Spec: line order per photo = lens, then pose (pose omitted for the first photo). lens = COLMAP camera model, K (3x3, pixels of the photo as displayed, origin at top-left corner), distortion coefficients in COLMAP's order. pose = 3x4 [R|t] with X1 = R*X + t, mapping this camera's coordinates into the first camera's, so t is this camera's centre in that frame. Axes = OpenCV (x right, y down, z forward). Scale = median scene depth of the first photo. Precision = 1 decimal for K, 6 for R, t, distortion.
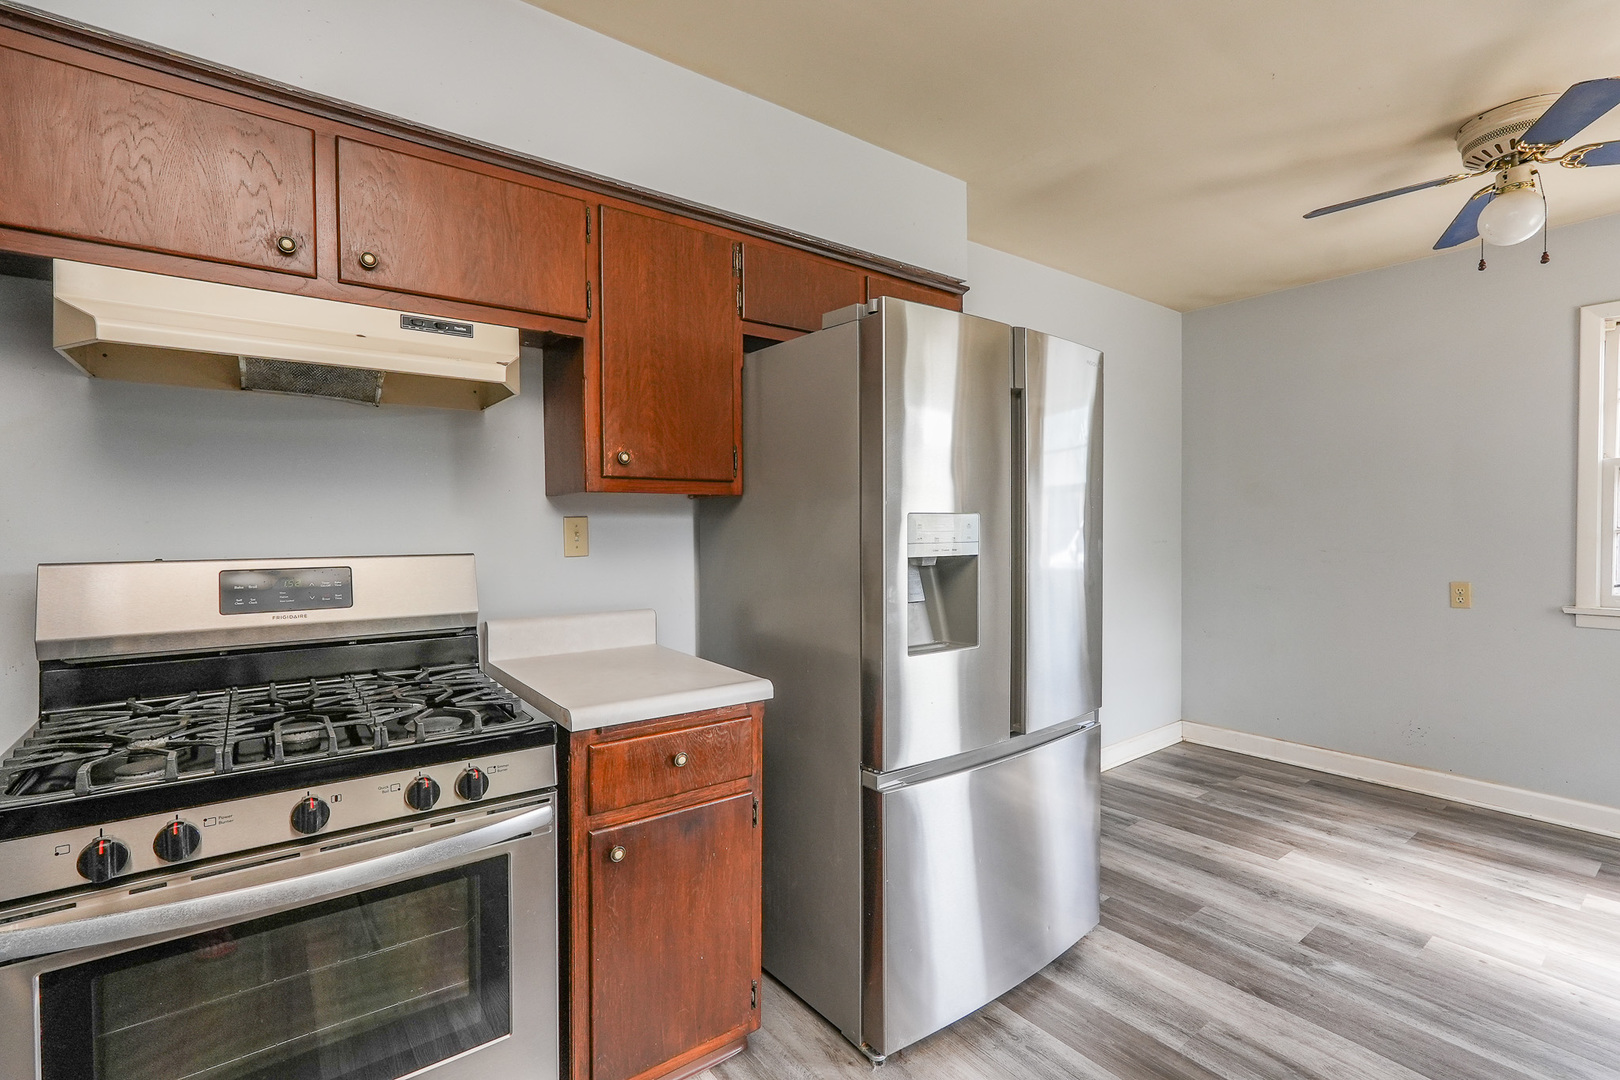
lens RADIAL K [[739.5, 0, 807.2], [0, 739.5, 539.8], [0, 0, 1]] dist [-0.020009, 0.010101]
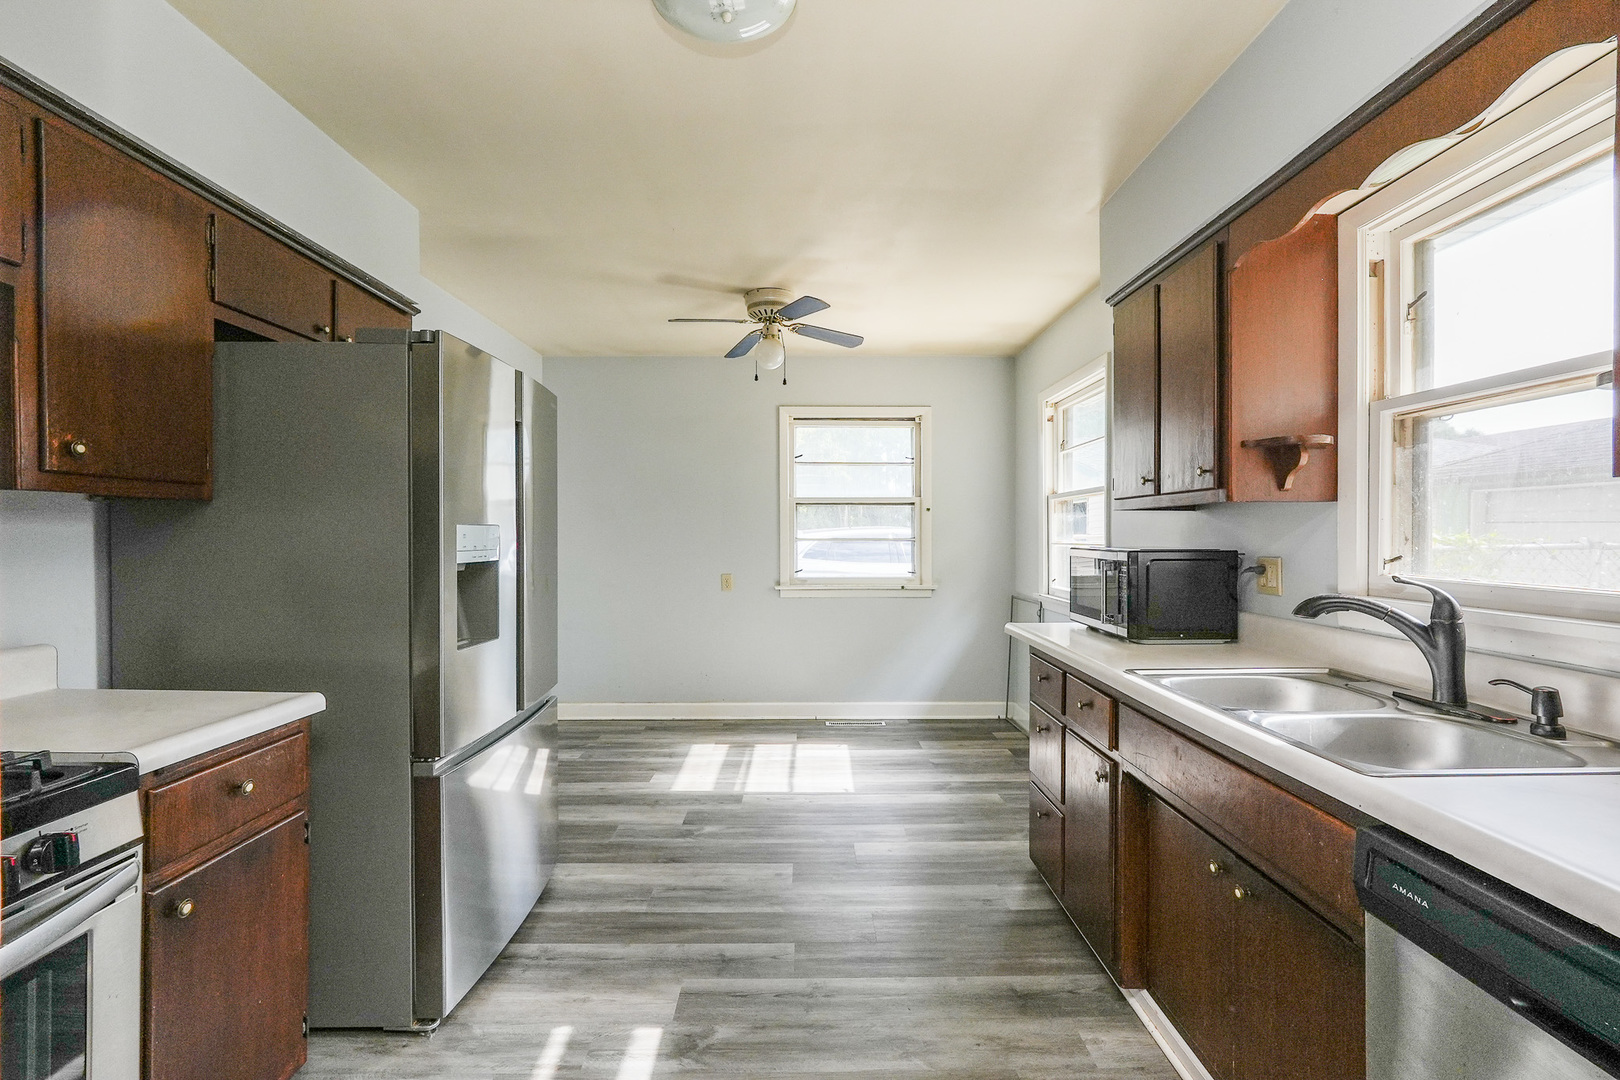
lens RADIAL K [[739.5, 0, 807.2], [0, 739.5, 539.8], [0, 0, 1]] dist [-0.020009, 0.010101]
pose [[0.602794, -0.001723, 0.797895, -0.344531], [0.014591, 0.999854, -0.008865, 0.004216], [-0.797764, 0.016986, 0.602731, -0.085119]]
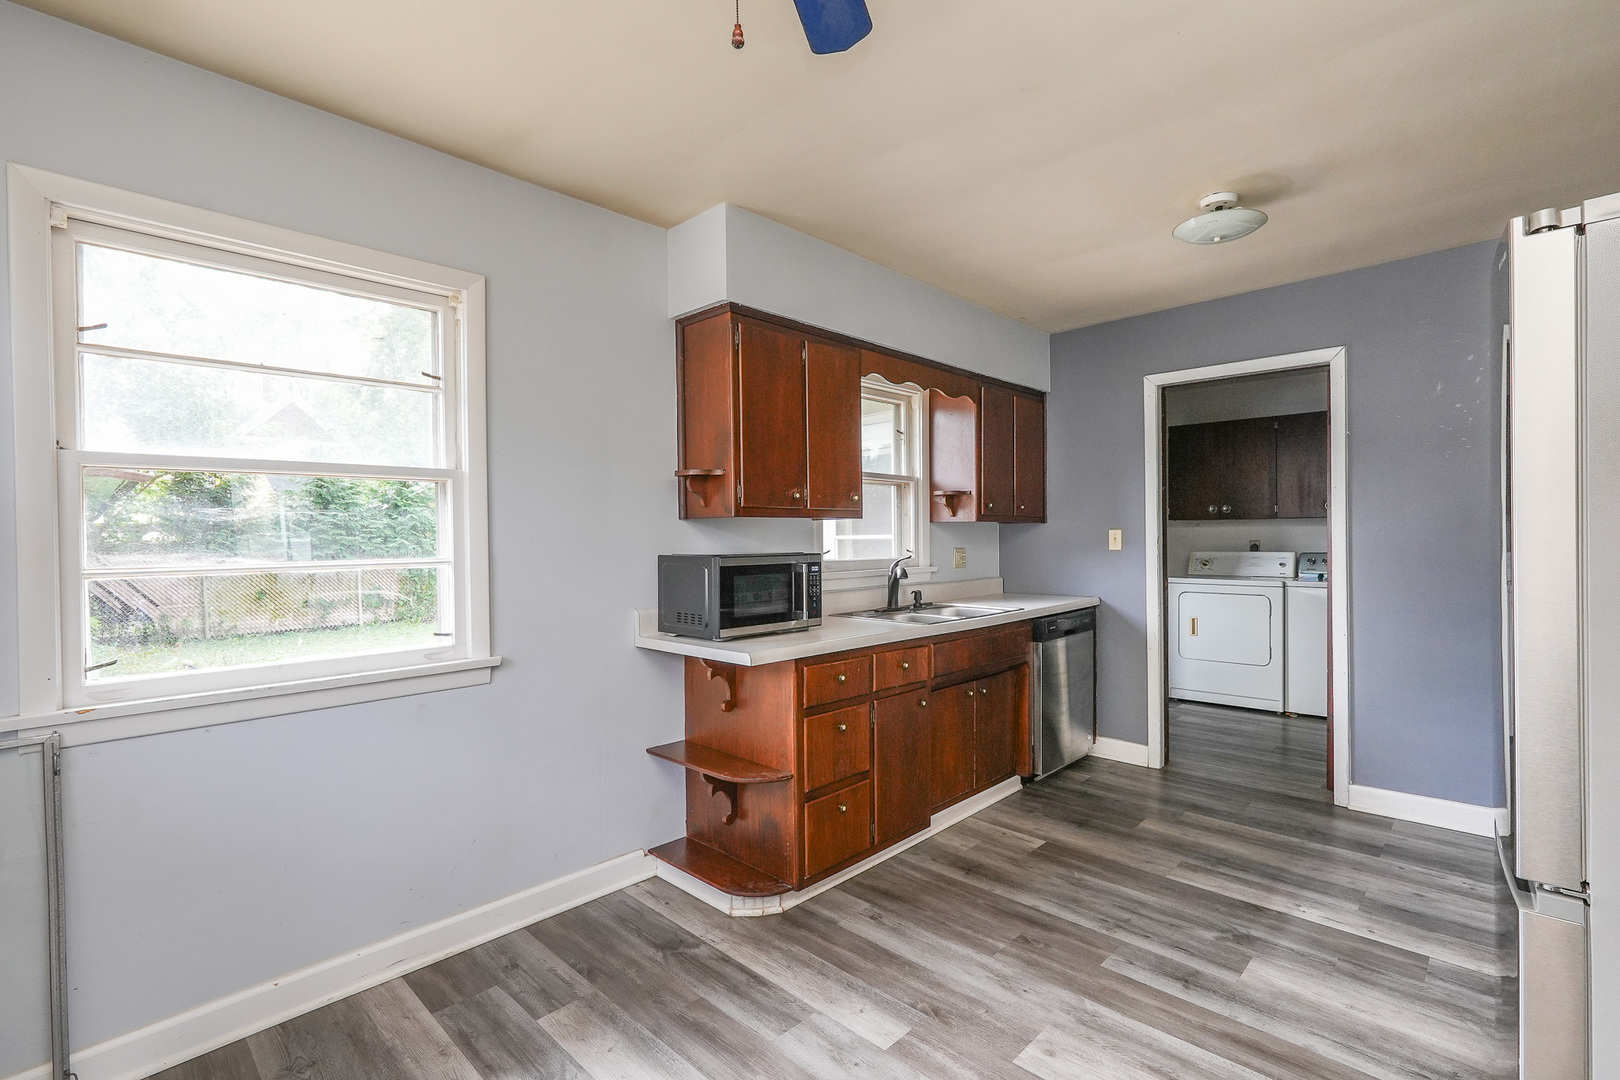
lens RADIAL K [[739.5, 0, 807.2], [0, 739.5, 539.8], [0, 0, 1]] dist [-0.020009, 0.010101]
pose [[-0.989343, 0.017905, -0.144499, 1.012663], [0.014259, 0.999554, 0.026223, -0.042165], [0.144905, 0.023883, -0.989157, 1.492008]]
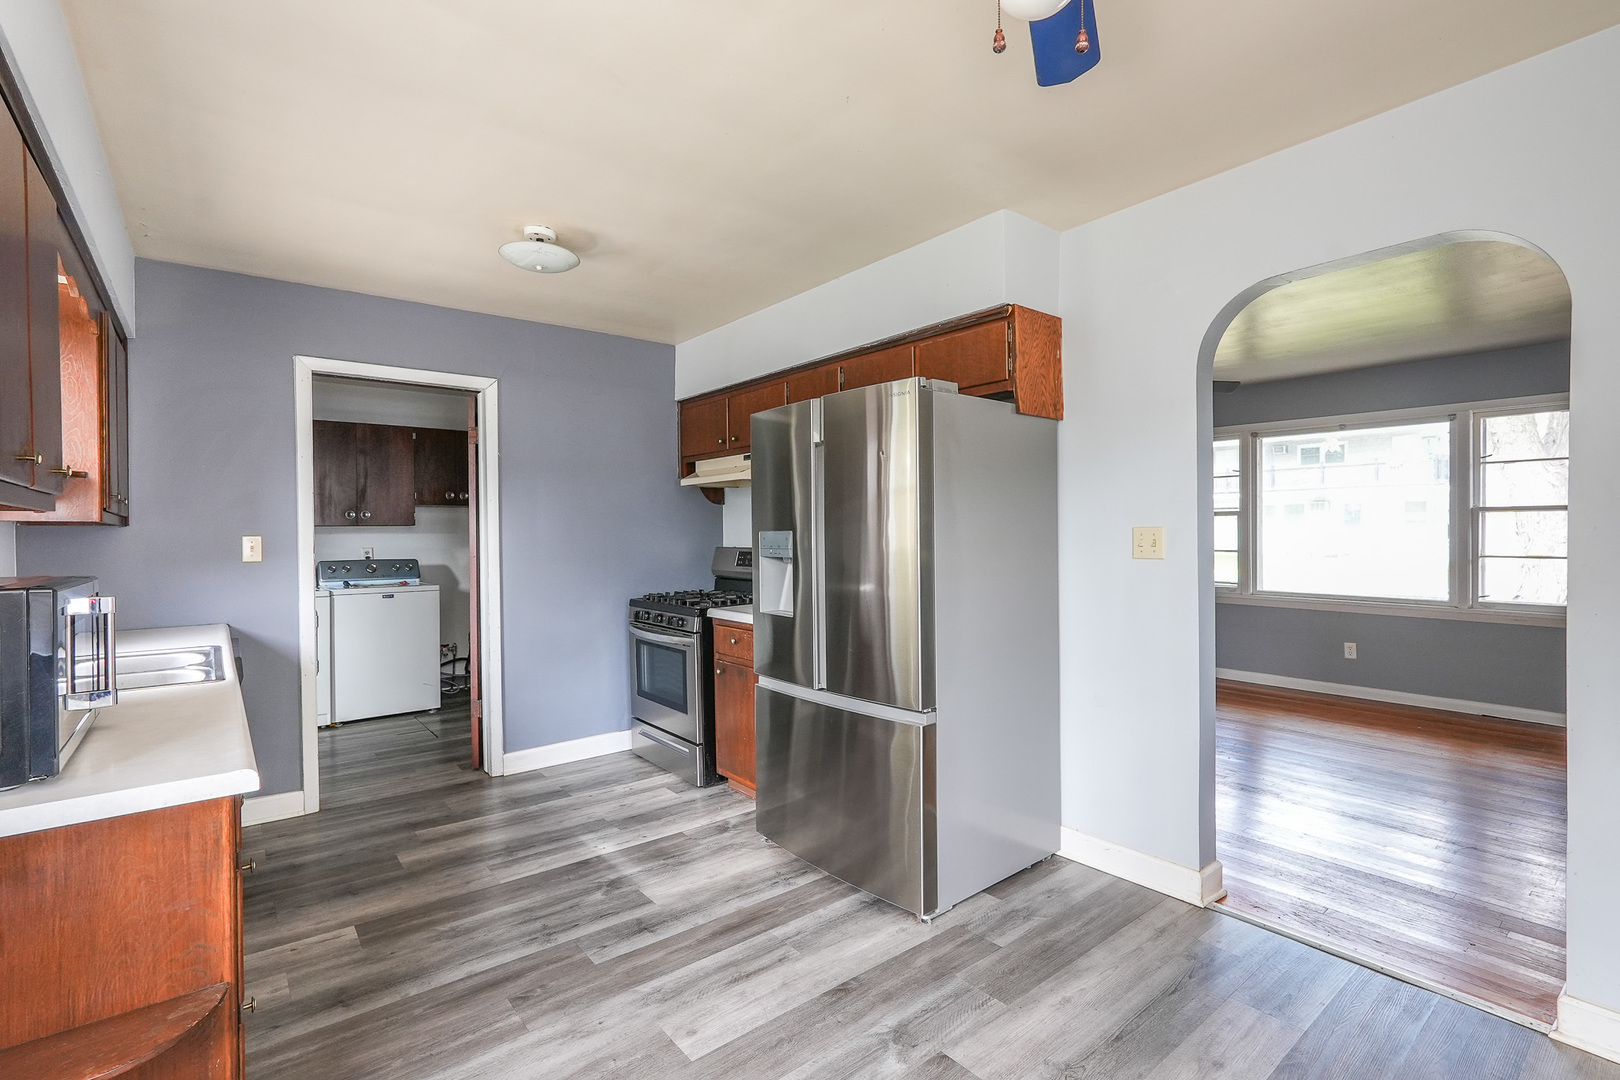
lens RADIAL K [[739.5, 0, 807.2], [0, 739.5, 539.8], [0, 0, 1]] dist [-0.020009, 0.010101]
pose [[0.027910, 0.013811, -0.999515, 1.496757], [-0.011541, 0.999842, 0.013493, -0.032887], [0.999544, 0.011159, 0.028065, 0.829822]]
